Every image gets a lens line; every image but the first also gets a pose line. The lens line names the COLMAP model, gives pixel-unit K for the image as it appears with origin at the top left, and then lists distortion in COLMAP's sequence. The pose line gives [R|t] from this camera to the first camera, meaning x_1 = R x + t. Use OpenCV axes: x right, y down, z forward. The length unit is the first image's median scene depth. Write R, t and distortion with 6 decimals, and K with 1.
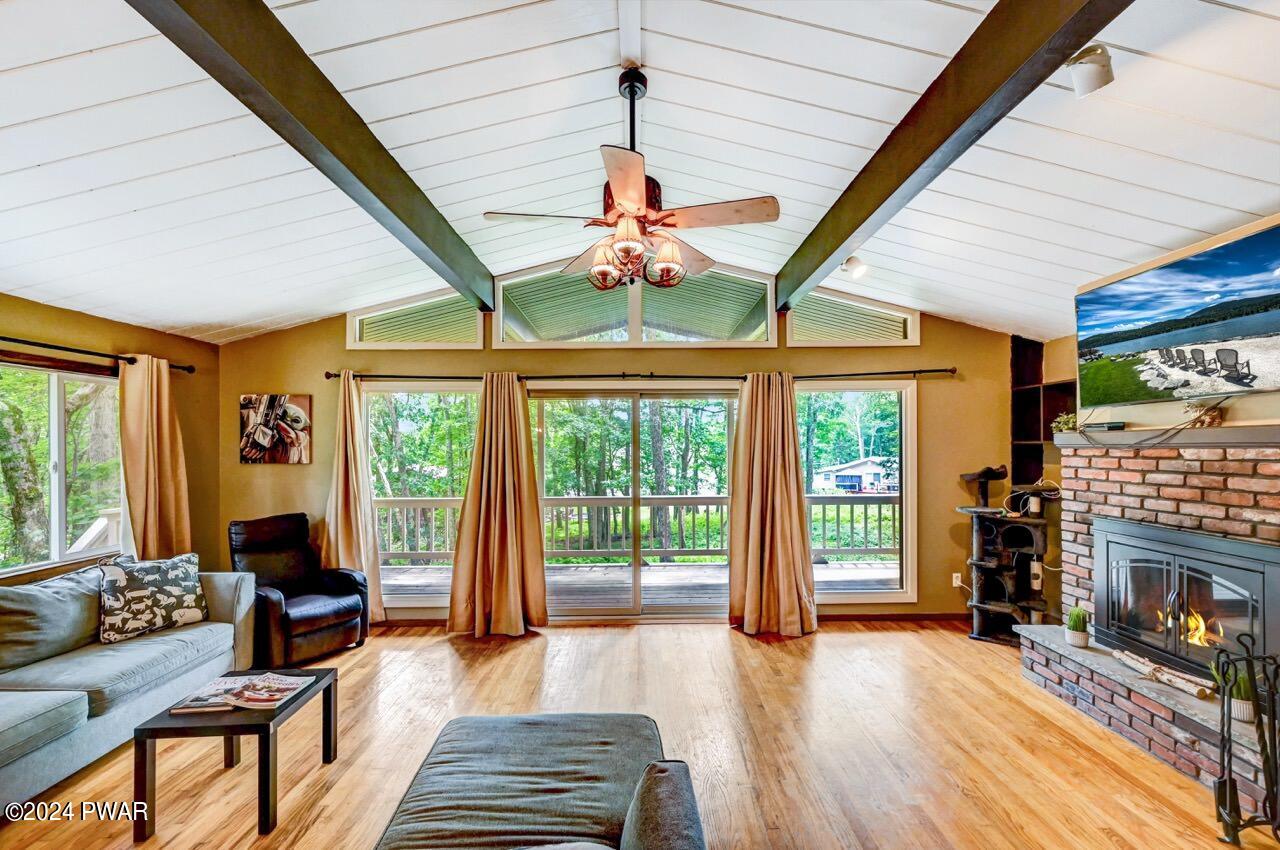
lens RADIAL K [[511.9, 0, 642.0], [0, 511.9, 445.2], [0, 0, 1]] dist [-0.000267, -0.001102]
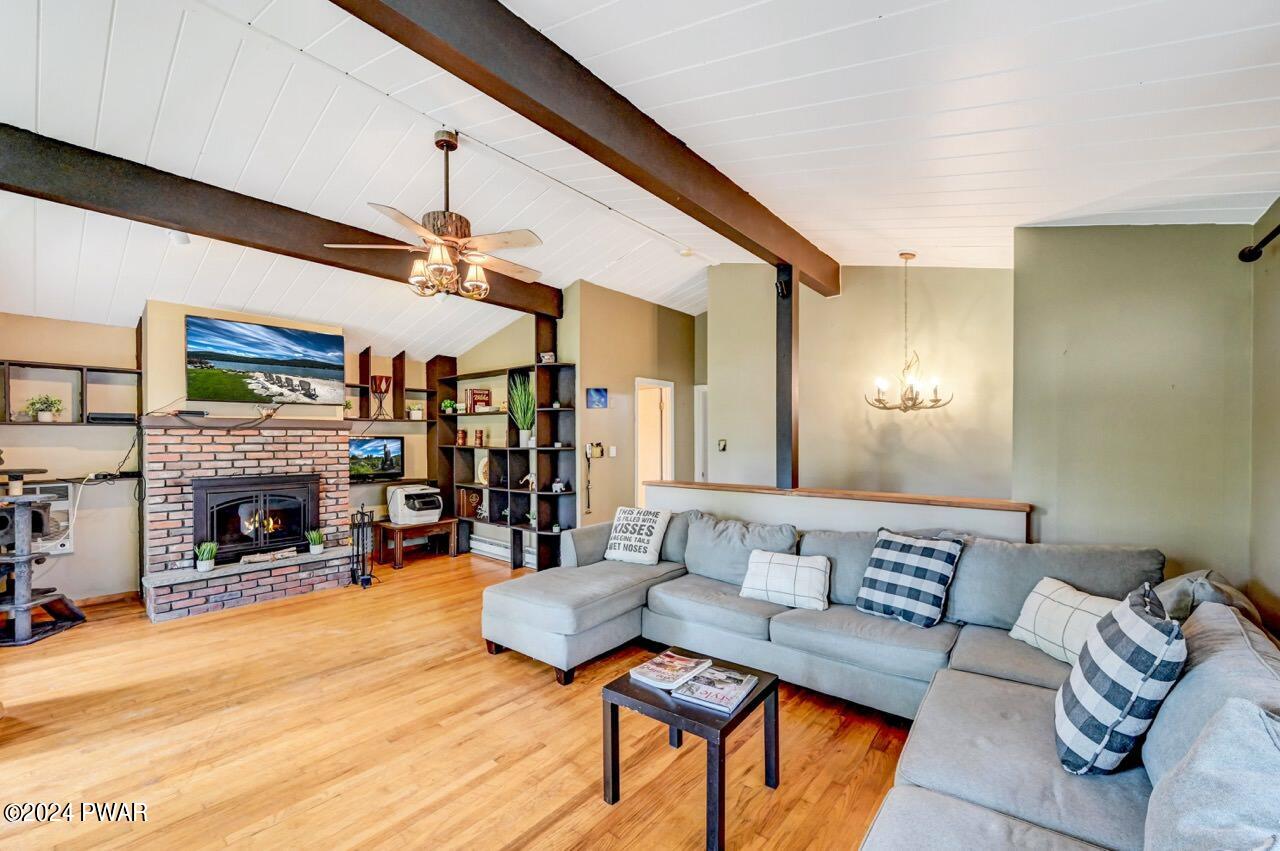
lens RADIAL K [[511.9, 0, 639.9], [0, 511.9, 443.7], [0, 0, 1]] dist [-0.000267, -0.001102]
pose [[-0.762298, 0.002265, 0.647222, -0.882897], [0.004220, 0.999990, 0.001470, 0.045532], [-0.647212, 0.003852, -0.762300, 1.206141]]
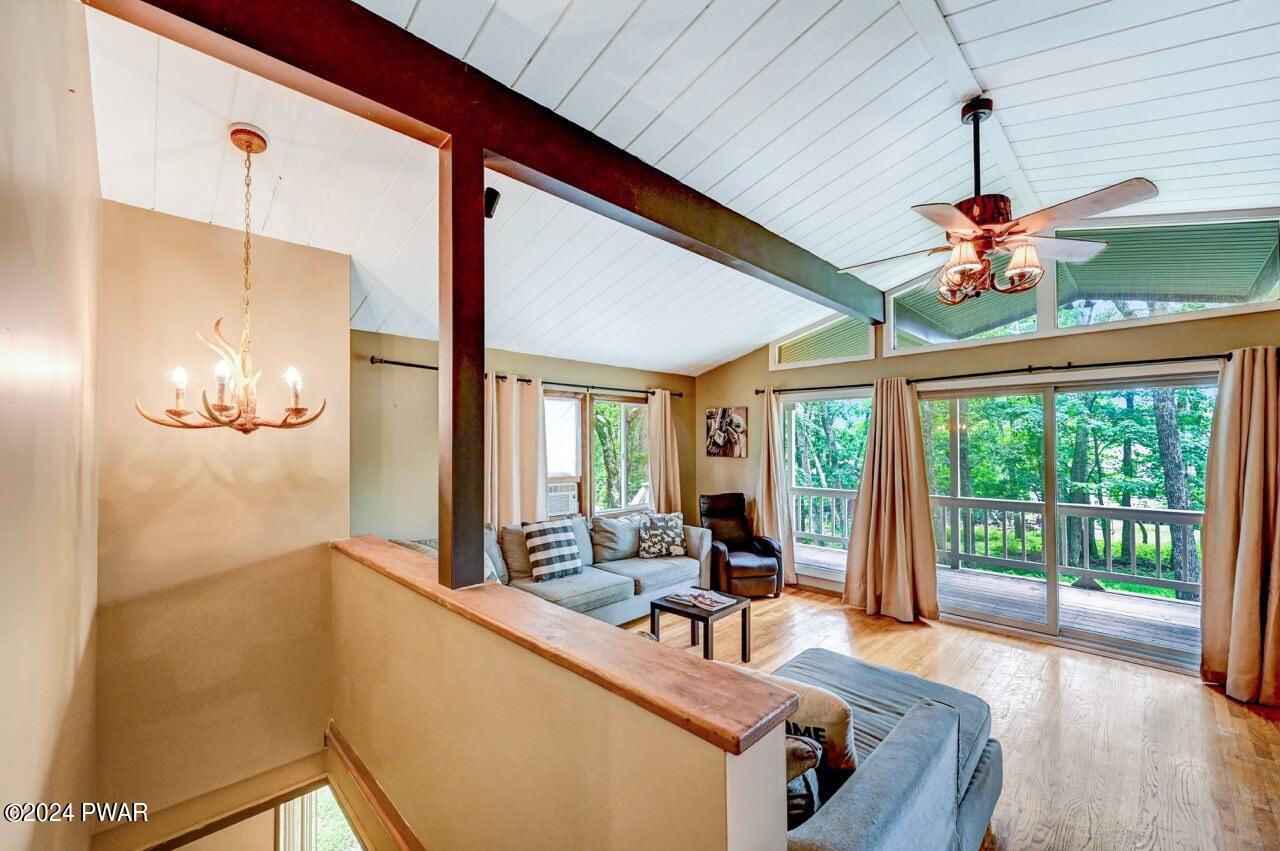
lens RADIAL K [[511.9, 0, 655.8], [0, 511.9, 436.7], [0, 0, 1]] dist [-0.000267, -0.001102]
pose [[0.701652, -0.006327, -0.712492, 0.204770], [0.001698, 0.999973, -0.007207, -0.013218], [0.712518, 0.003847, 0.701643, -0.171471]]
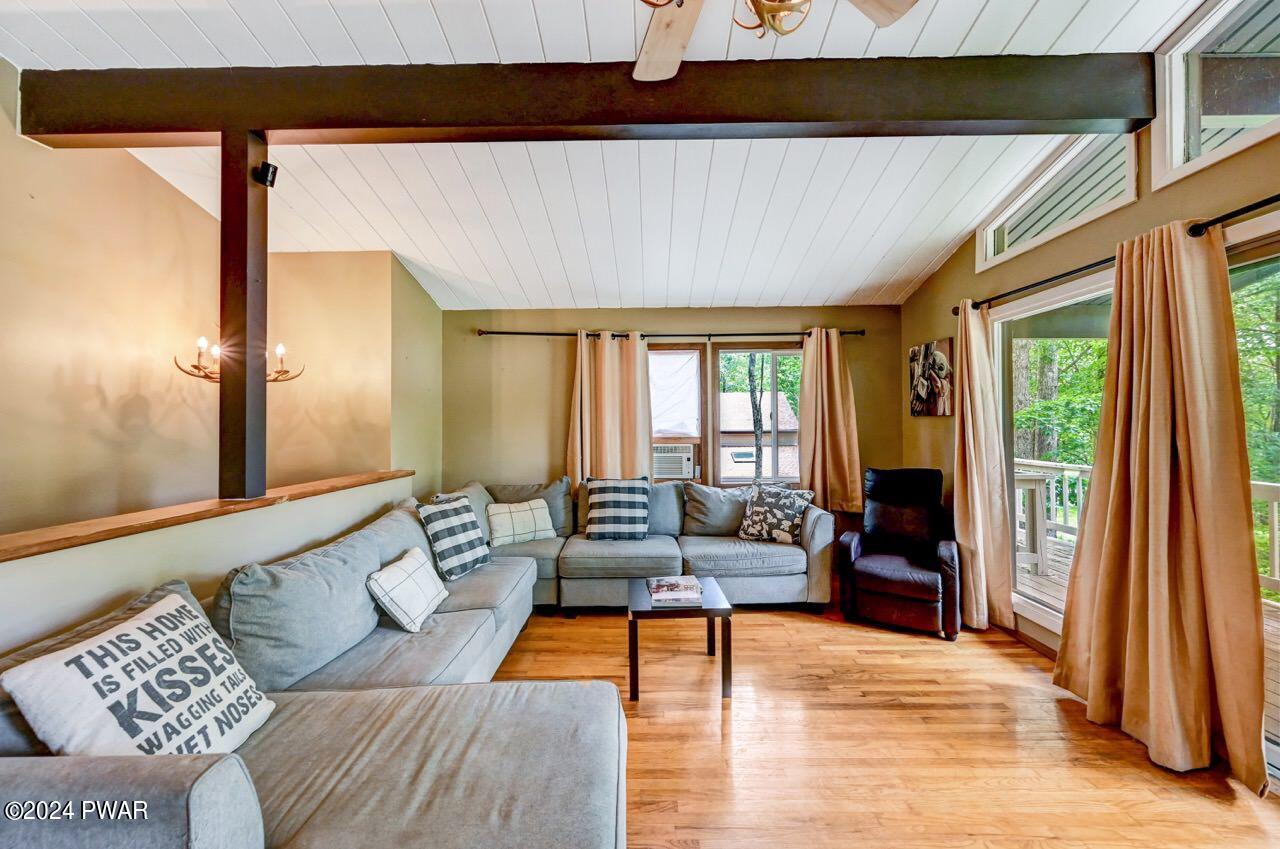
lens RADIAL K [[511.9, 0, 645.5], [0, 511.9, 417.0], [0, 0, 1]] dist [-0.000267, -0.001102]
pose [[-0.025130, -0.008592, -0.999647, 0.321776], [0.012752, 0.999879, -0.008915, 0.052809], [0.999603, -0.012972, -0.025017, 0.666565]]
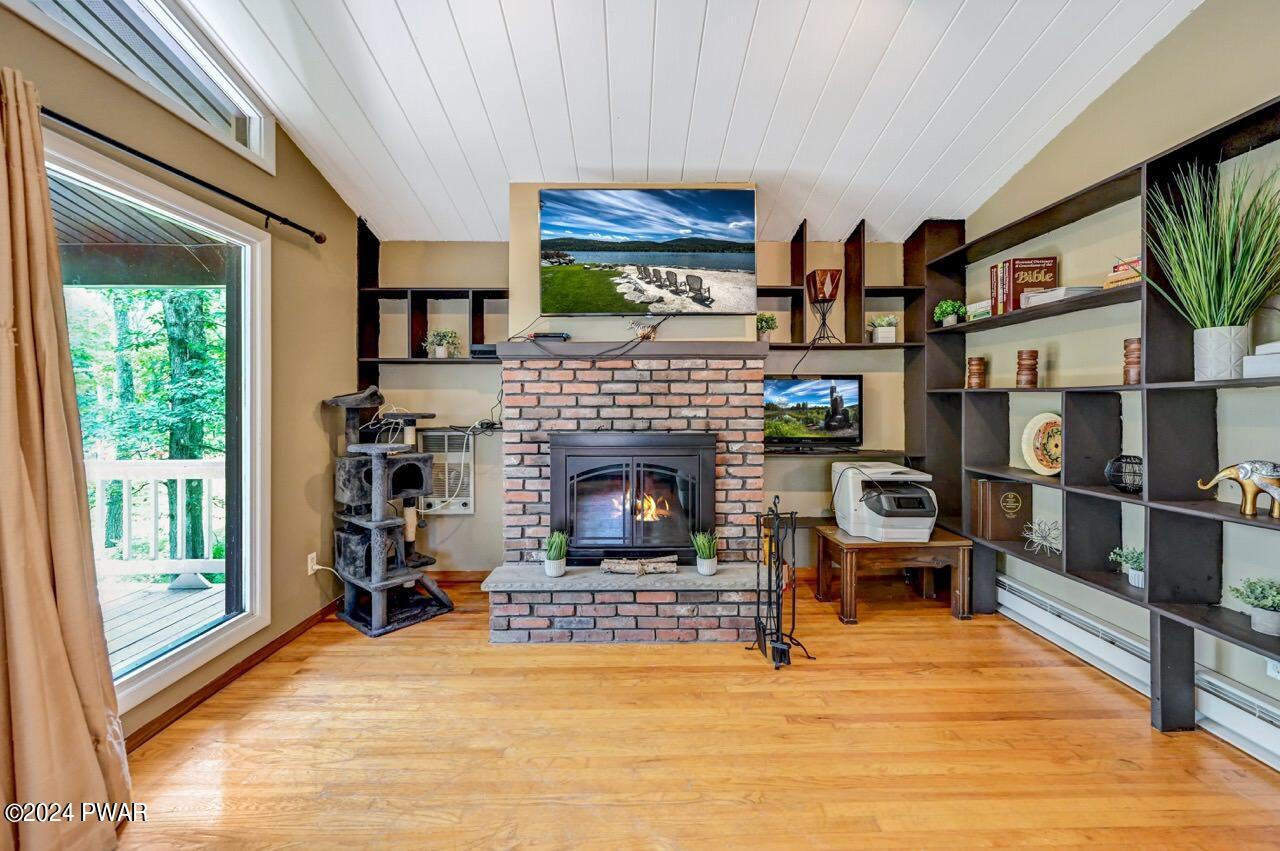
lens RADIAL K [[511.9, 0, 644.1], [0, 511.9, 408.7], [0, 0, 1]] dist [-0.000267, -0.001102]
pose [[-0.016924, 0.001370, 0.999856, -0.052256], [-0.002102, 0.999997, -0.001406, 0.091759], [-0.999855, -0.002126, -0.016921, 0.800719]]
